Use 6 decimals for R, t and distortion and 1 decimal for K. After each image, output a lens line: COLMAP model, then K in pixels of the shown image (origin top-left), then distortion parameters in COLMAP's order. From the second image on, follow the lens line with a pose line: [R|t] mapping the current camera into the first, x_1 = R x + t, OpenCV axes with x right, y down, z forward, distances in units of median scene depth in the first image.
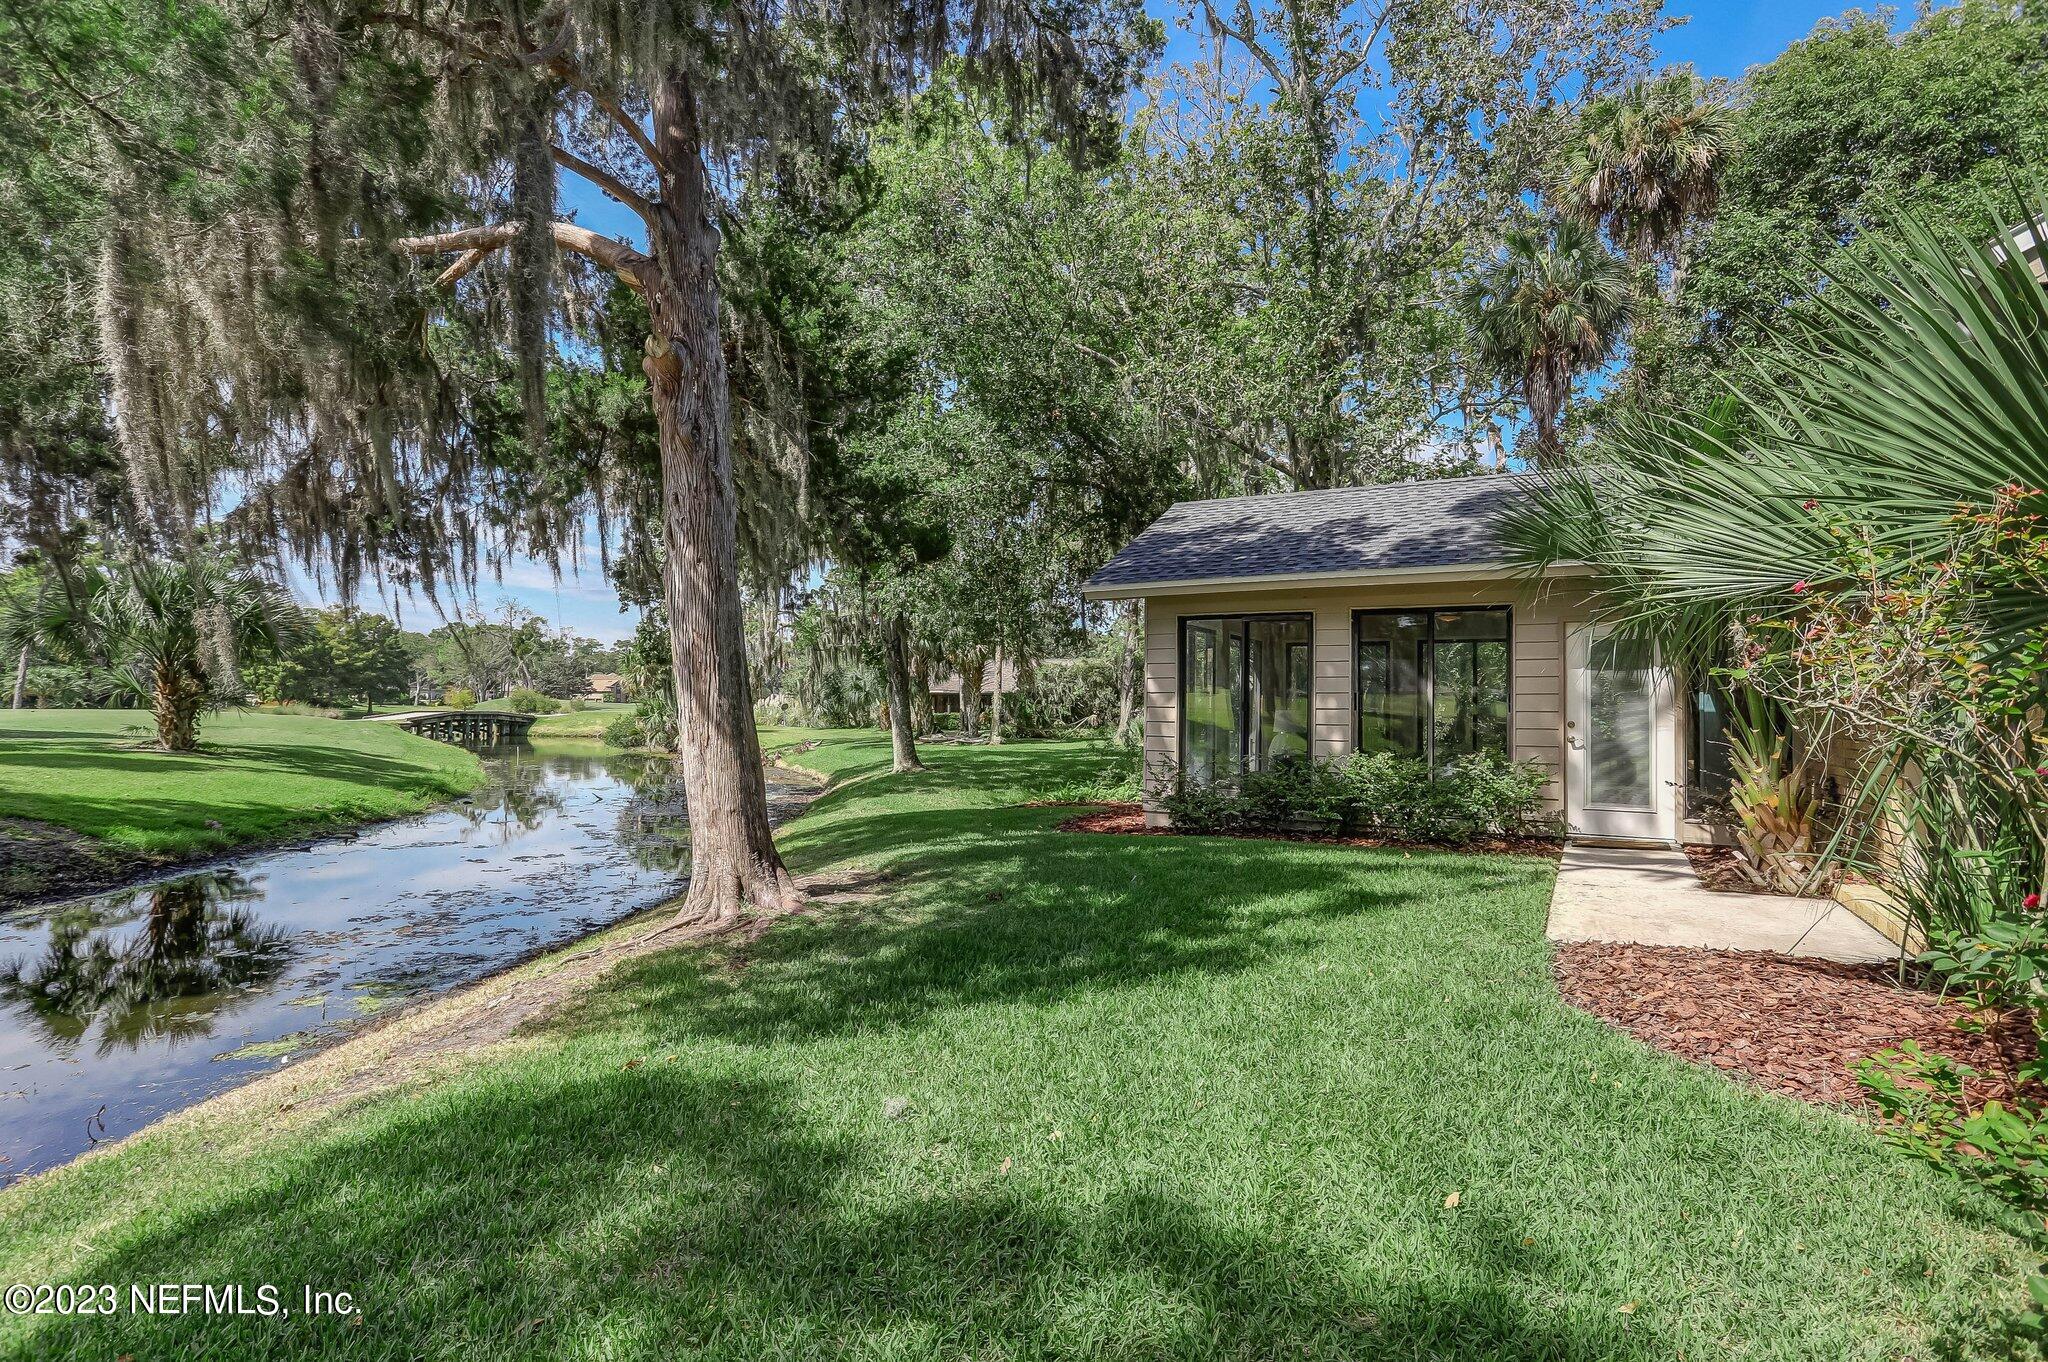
lens RADIAL K [[1026.3, 0, 1028.5], [0, 1026.3, 701.1], [0, 0, 1]] dist [0.002432, 0.001517]
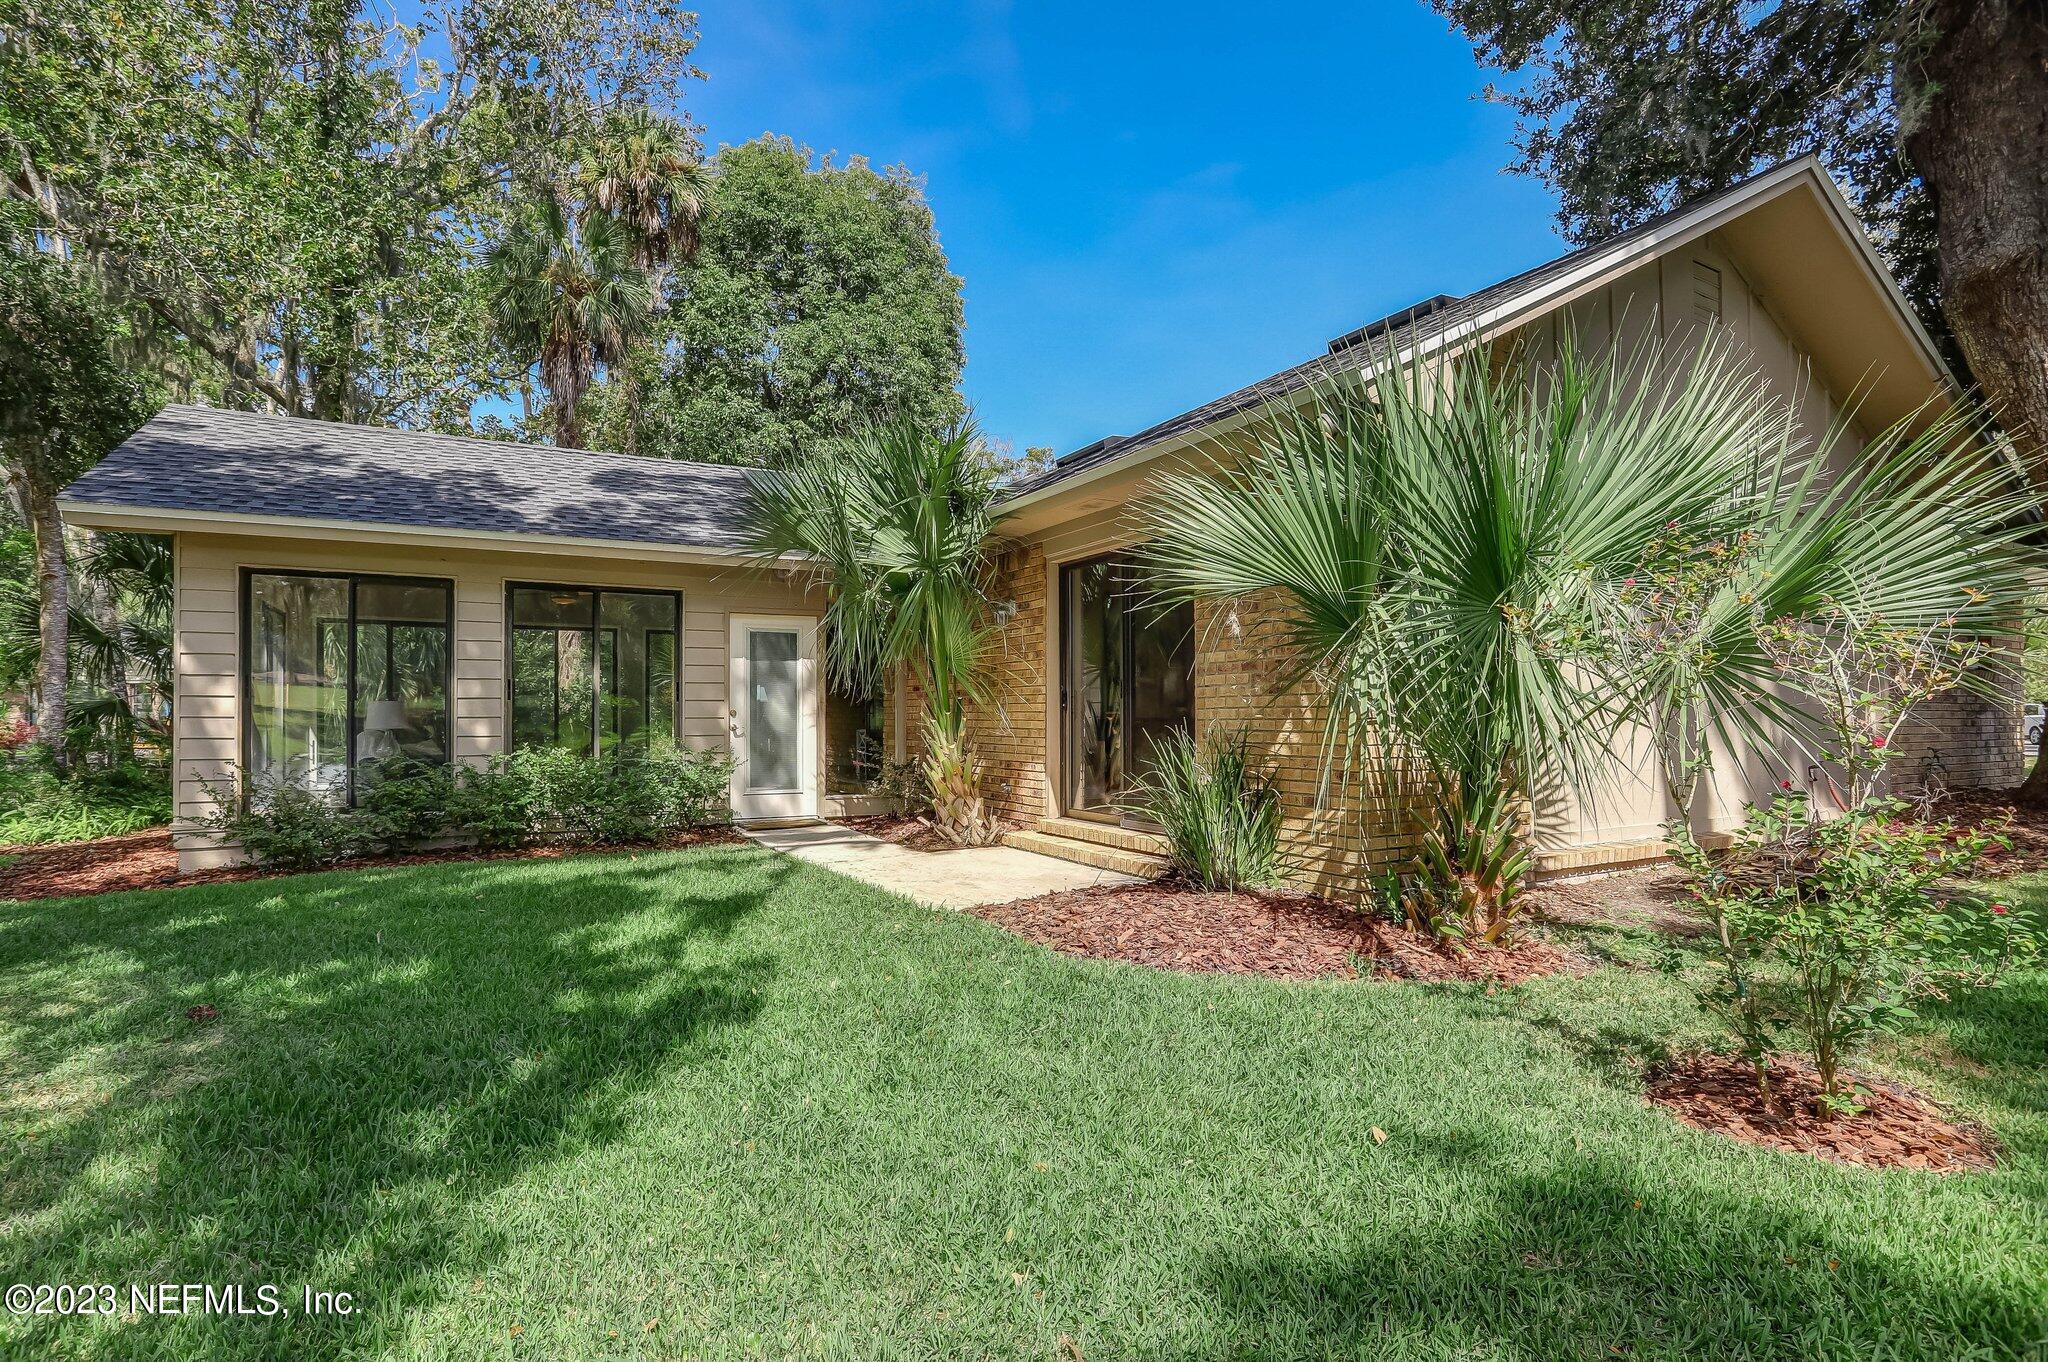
lens RADIAL K [[1026.3, 0, 1028.5], [0, 1026.3, 701.1], [0, 0, 1]] dist [0.002432, 0.001517]
pose [[0.543414, -0.000831, 0.839464, -0.149657], [-0.002643, 0.999993, 0.002701, 0.006337], [-0.839461, -0.003686, 0.543408, 0.165084]]
